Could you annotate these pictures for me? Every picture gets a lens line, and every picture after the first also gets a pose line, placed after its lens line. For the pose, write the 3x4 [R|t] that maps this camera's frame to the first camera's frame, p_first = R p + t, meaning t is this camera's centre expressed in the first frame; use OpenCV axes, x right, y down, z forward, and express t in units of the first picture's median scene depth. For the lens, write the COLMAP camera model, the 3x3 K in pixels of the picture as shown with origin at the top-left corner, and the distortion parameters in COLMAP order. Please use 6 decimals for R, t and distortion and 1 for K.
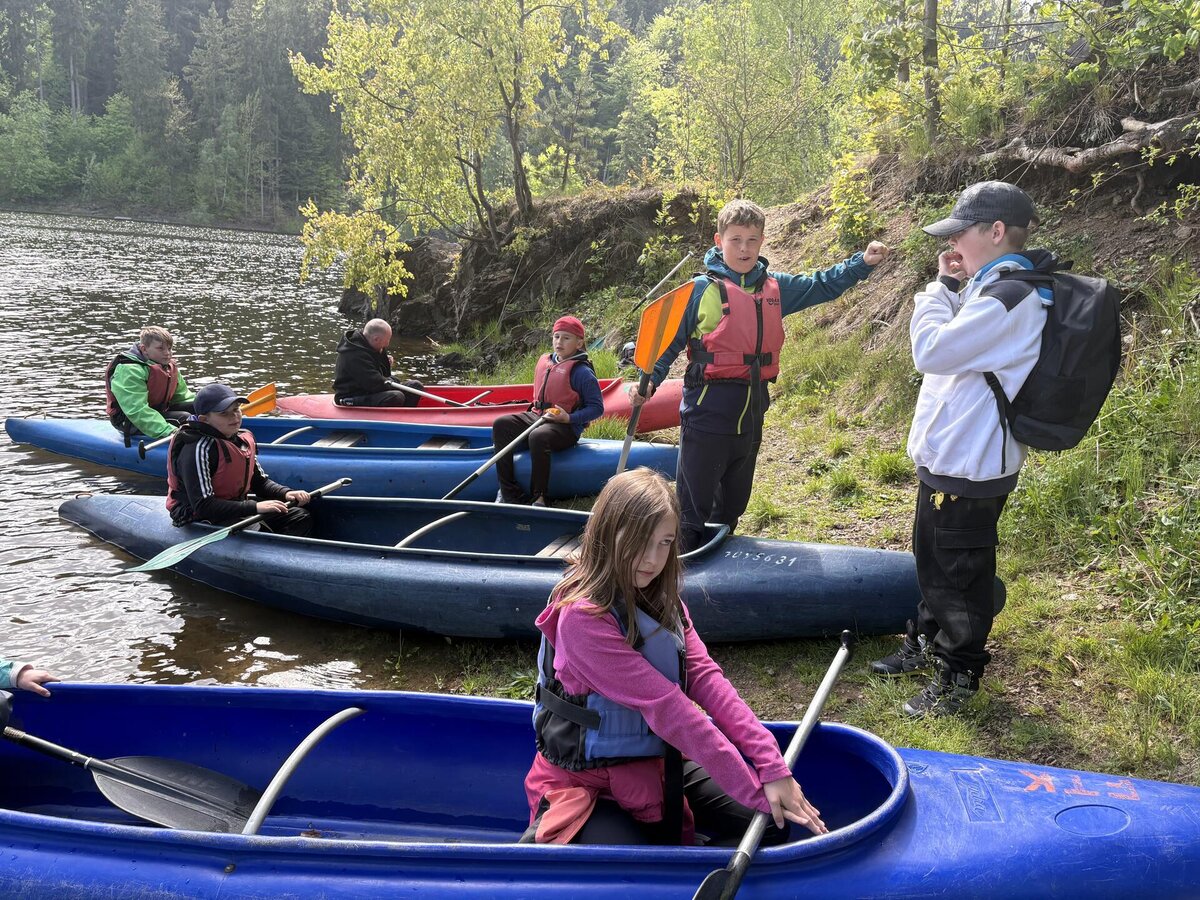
lens RADIAL K [[897.7, 0, 607.5], [0, 897.7, 455.2], [0, 0, 1]] dist [0.046554, -0.044090]
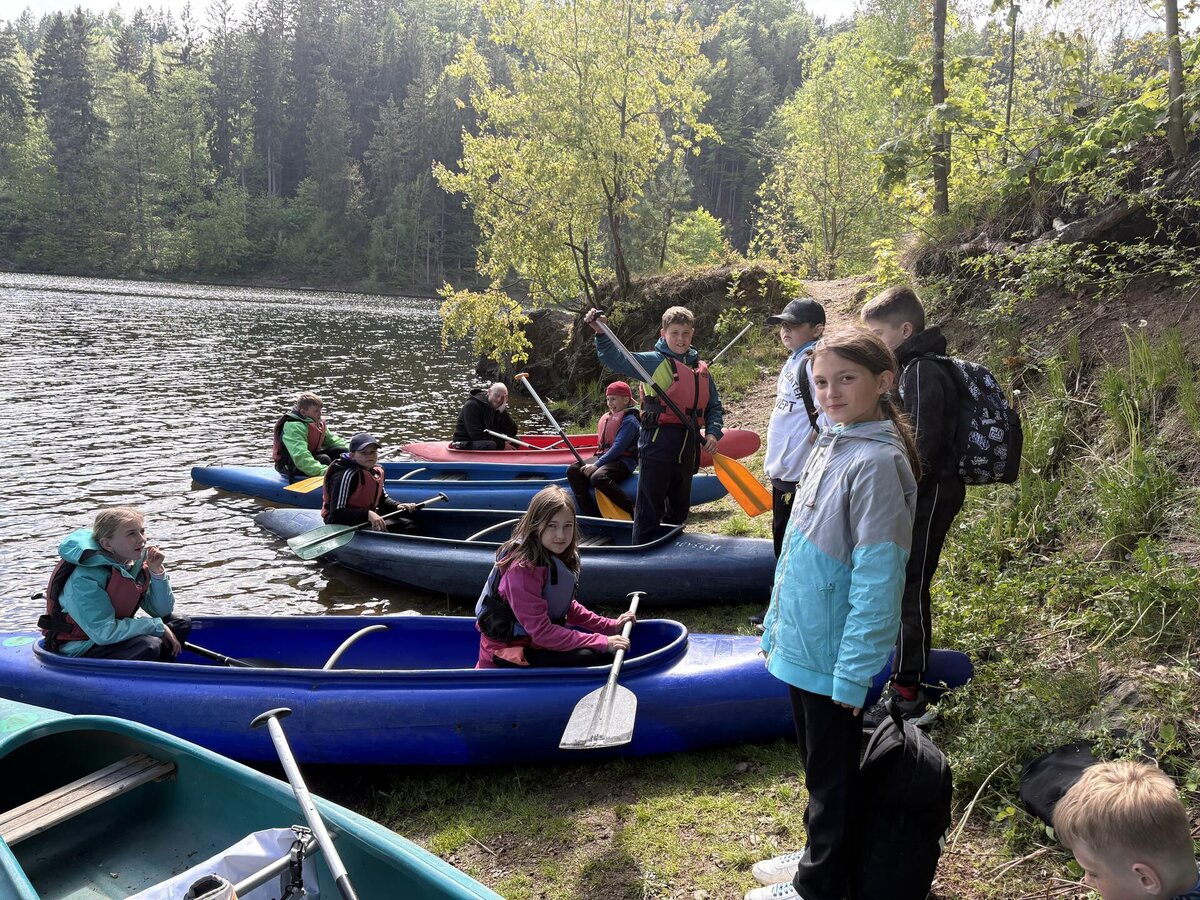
lens RADIAL K [[897.7, 0, 619.3], [0, 897.7, 460.6], [0, 0, 1]] dist [0.046554, -0.044090]
pose [[0.988378, 0.007761, -0.151815, 0.078251], [-0.016390, 0.998315, -0.055668, 0.015178], [0.151127, 0.057509, 0.986840, -0.124631]]
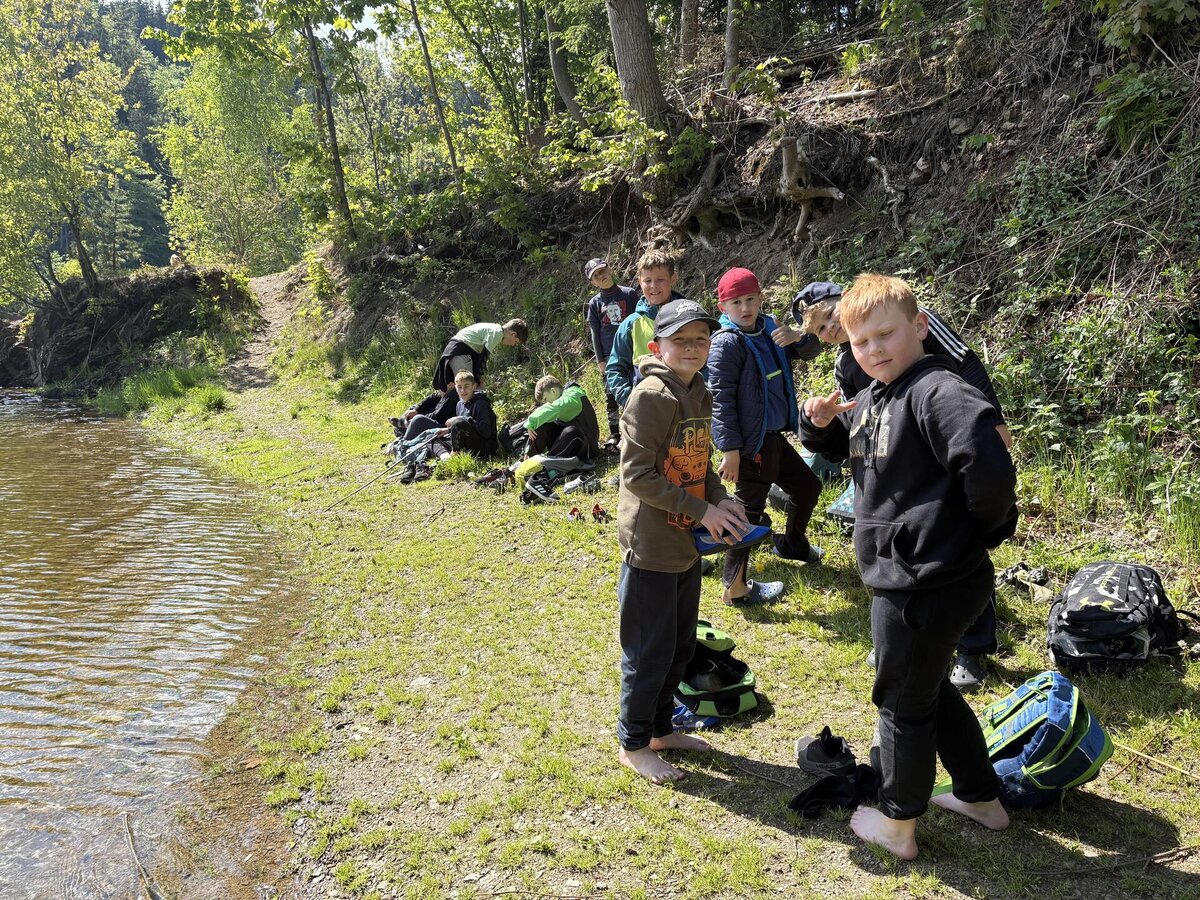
lens RADIAL K [[897.7, 0, 611.9], [0, 897.7, 450.7], [0, 0, 1]] dist [0.046554, -0.044090]
pose [[0.859239, -0.145717, 0.490382, -0.126132], [0.172119, 0.985036, -0.008880, 0.138899], [-0.481750, 0.092034, 0.871463, -0.622437]]
